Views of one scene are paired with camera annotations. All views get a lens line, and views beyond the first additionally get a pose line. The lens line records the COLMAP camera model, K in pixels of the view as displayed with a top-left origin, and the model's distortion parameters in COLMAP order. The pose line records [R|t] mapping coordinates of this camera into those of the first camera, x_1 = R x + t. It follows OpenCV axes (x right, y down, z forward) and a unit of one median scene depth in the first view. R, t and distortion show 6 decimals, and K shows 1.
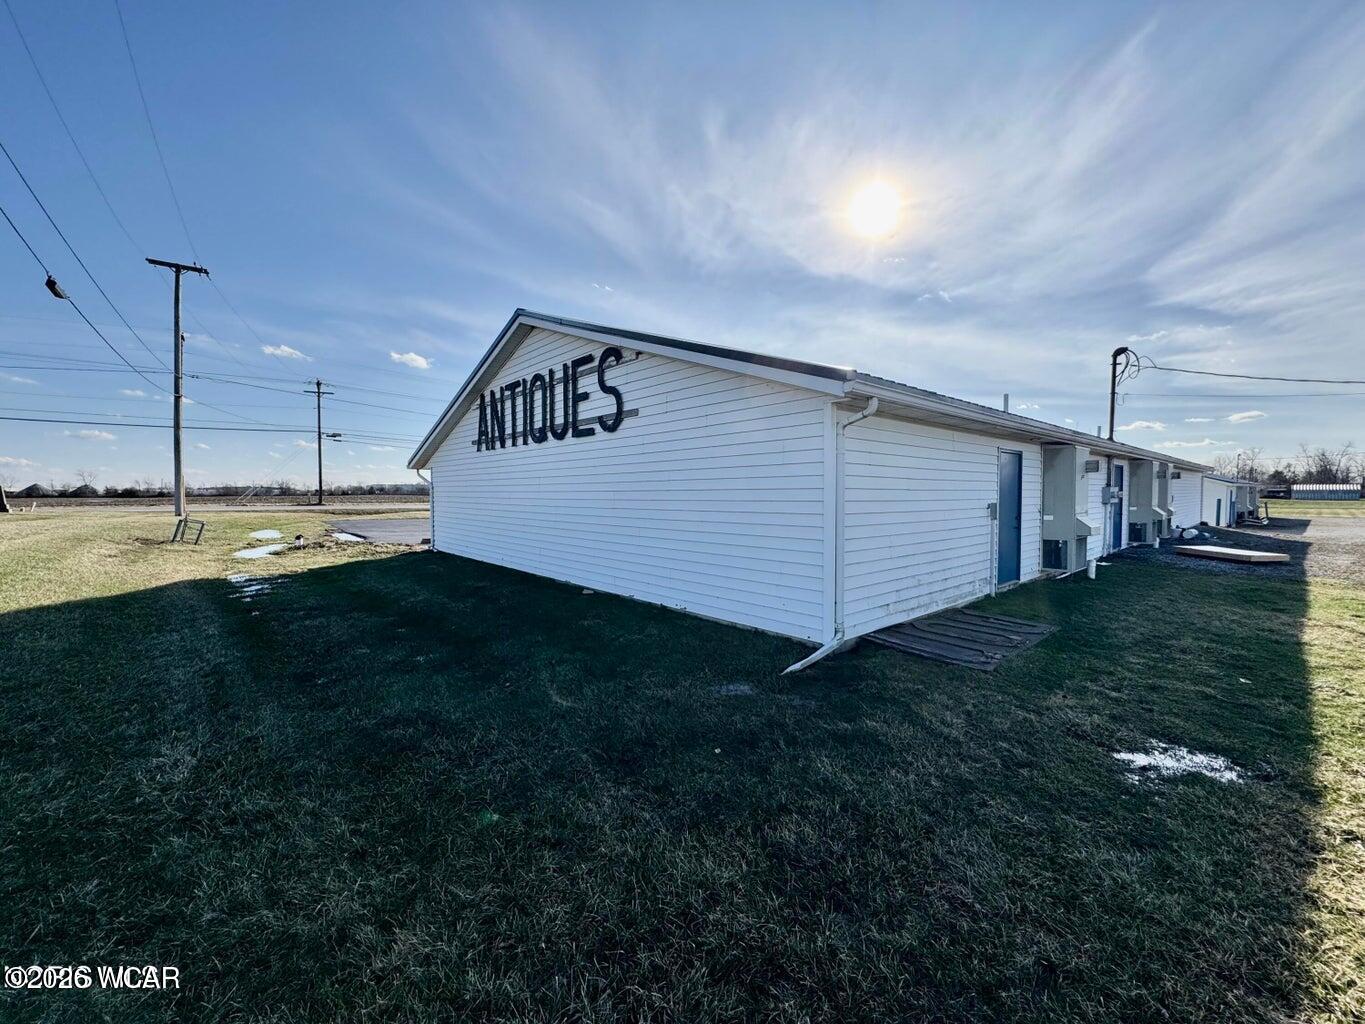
lens RADIAL K [[550.1, 0, 682.5], [0, 550.1, 512.0], [0, 0, 1]] dist [0.006737, -0.000359]
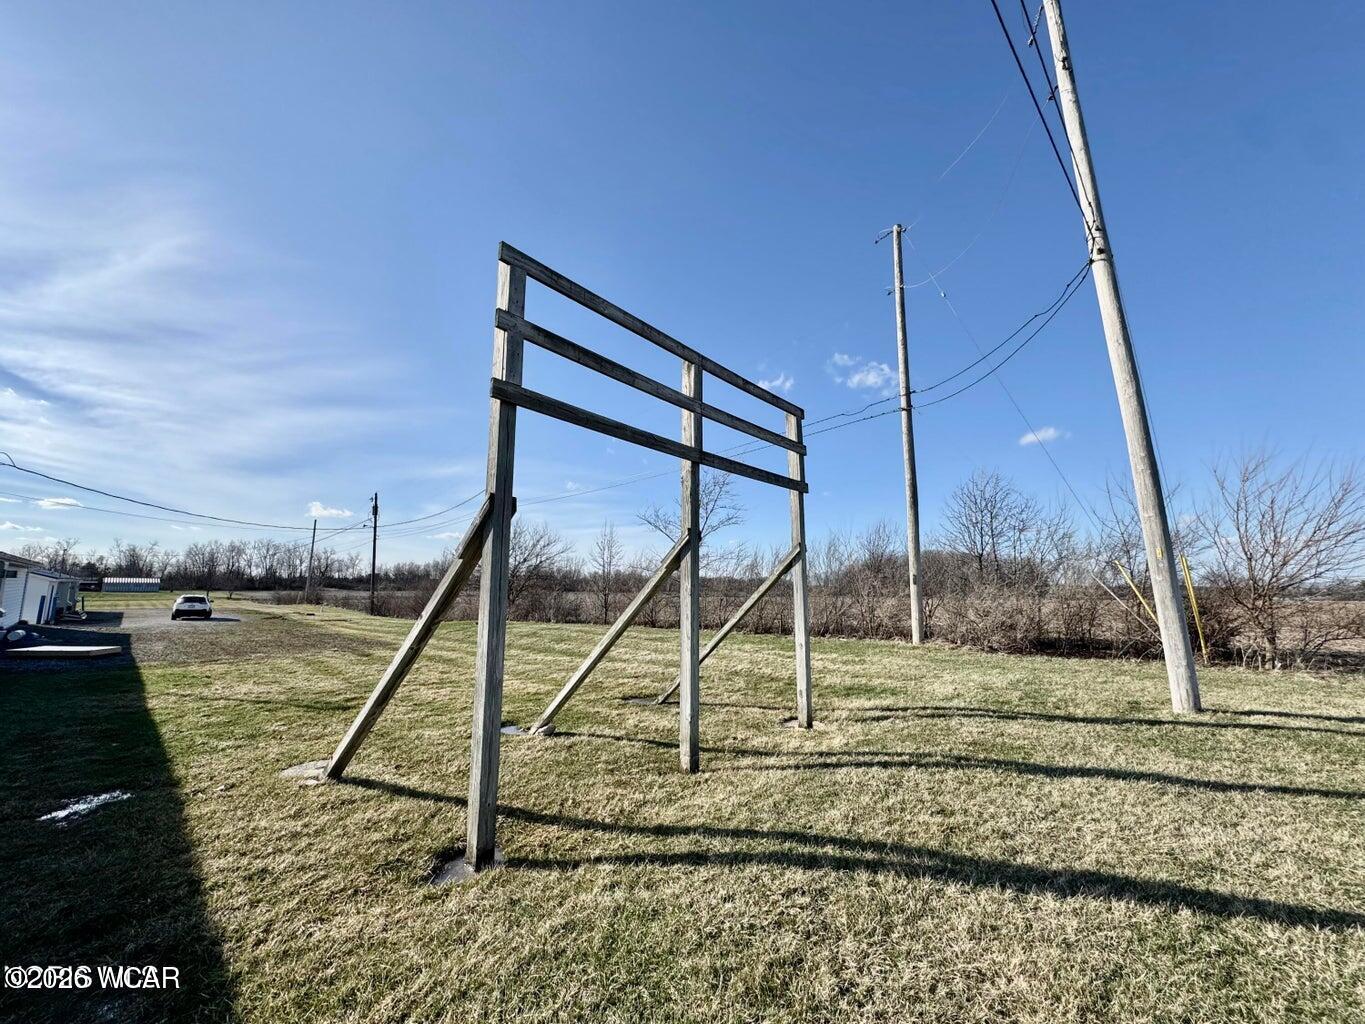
lens RADIAL K [[555.0, 0, 687.7], [0, 555.0, 511.4], [0, 0, 1]] dist [-0.001097, -0.000029]
pose [[-0.072629, 0.133687, 0.988359, -0.108899], [0.030710, 0.990806, -0.131762, -0.007989], [-0.996886, 0.020783, -0.076066, -0.065188]]
